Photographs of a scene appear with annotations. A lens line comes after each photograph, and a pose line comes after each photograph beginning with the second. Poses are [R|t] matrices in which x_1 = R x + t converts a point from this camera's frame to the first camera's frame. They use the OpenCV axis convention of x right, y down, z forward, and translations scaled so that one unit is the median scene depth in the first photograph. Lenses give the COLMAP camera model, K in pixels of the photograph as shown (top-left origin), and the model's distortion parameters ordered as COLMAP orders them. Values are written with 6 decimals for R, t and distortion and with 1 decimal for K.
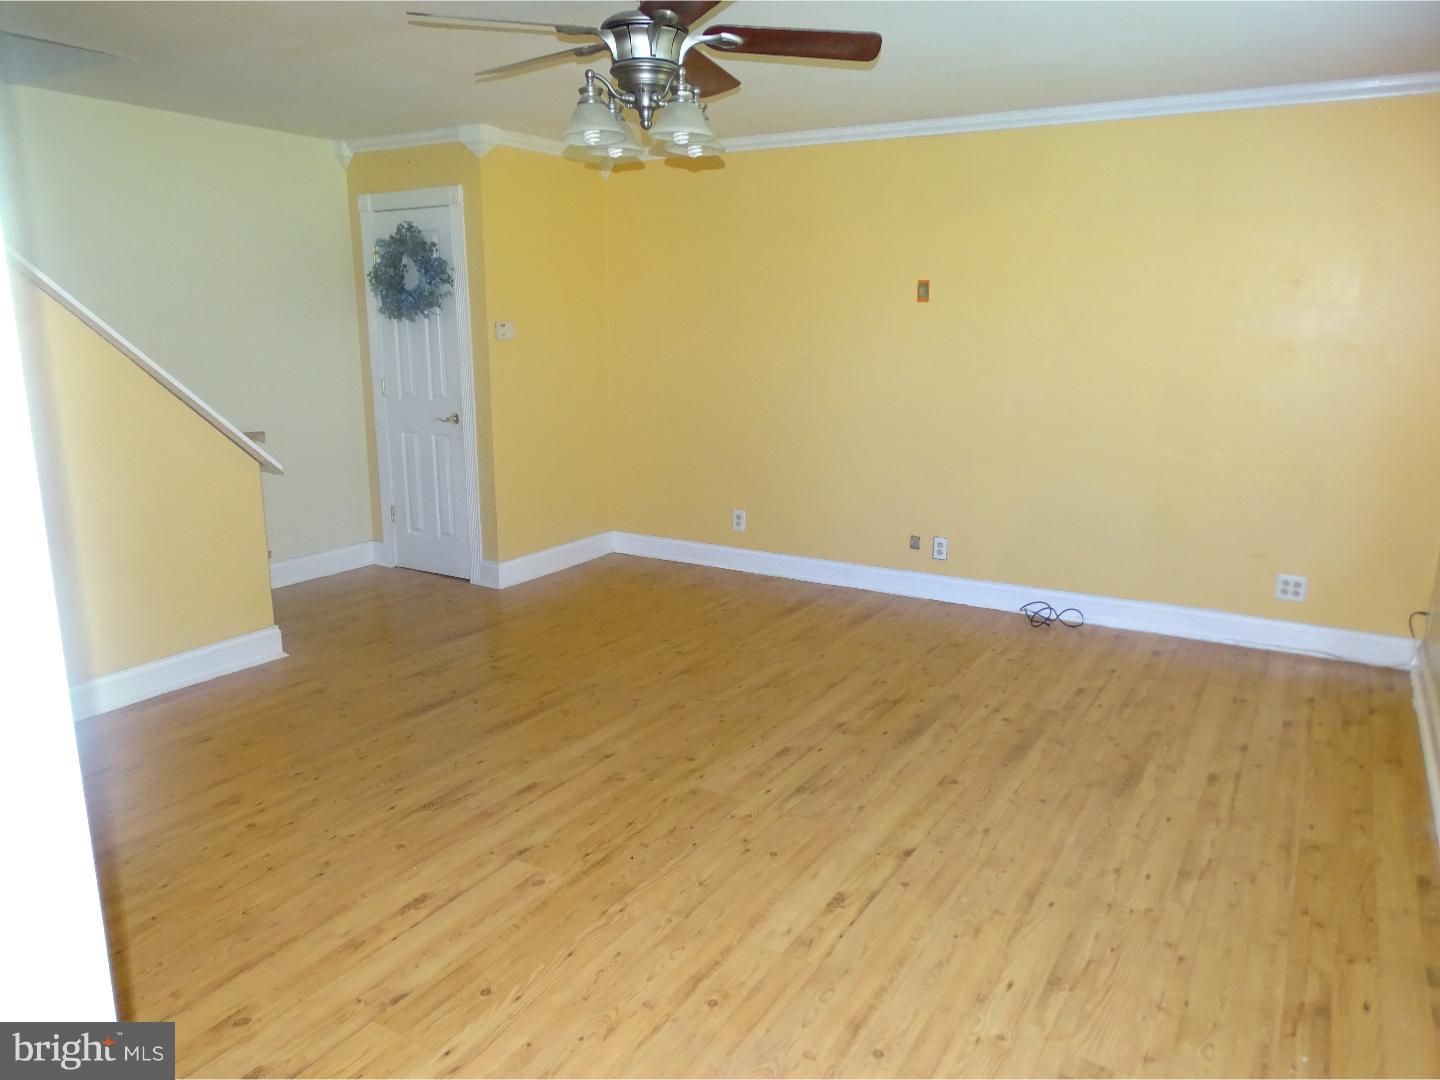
lens RADIAL K [[1027.5, 0, 716.5], [0, 1027.5, 537.2], [0, 0, 1]] dist [0.004901, 0.009141]
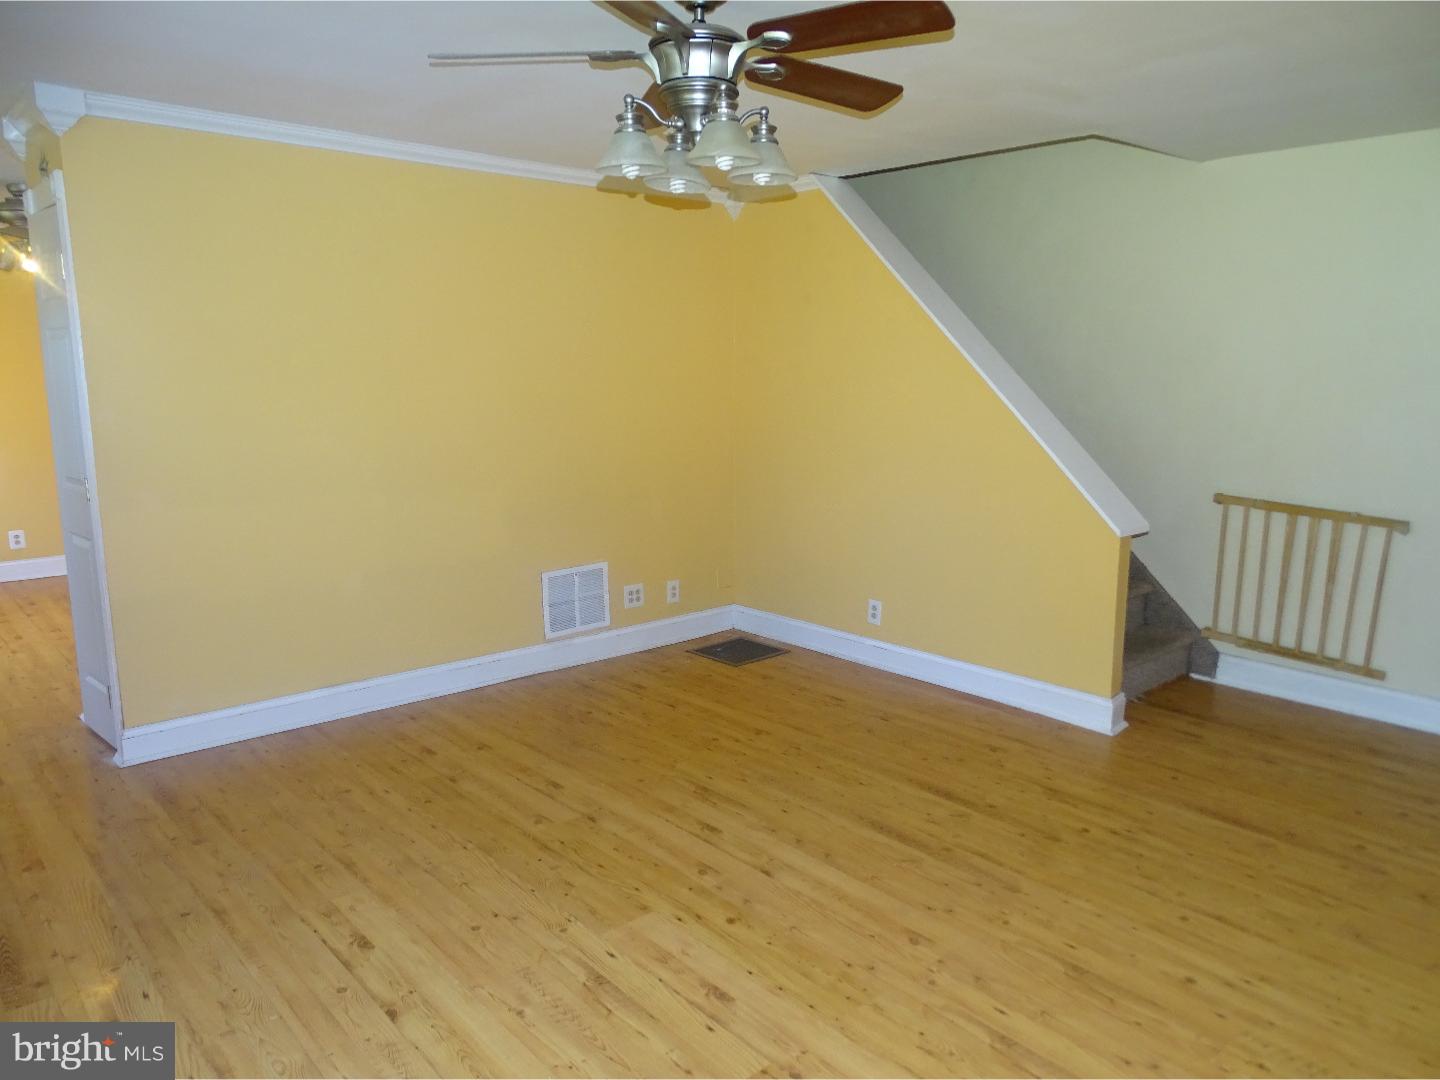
lens RADIAL K [[1027.5, 0, 715.3], [0, 1027.5, 543.5], [0, 0, 1]] dist [0.004901, 0.009141]
pose [[-0.304166, 0.158580, -0.939327, 0.676272], [-0.203694, 0.952415, 0.226749, -0.236523], [0.930587, 0.260304, -0.257391, 1.119247]]
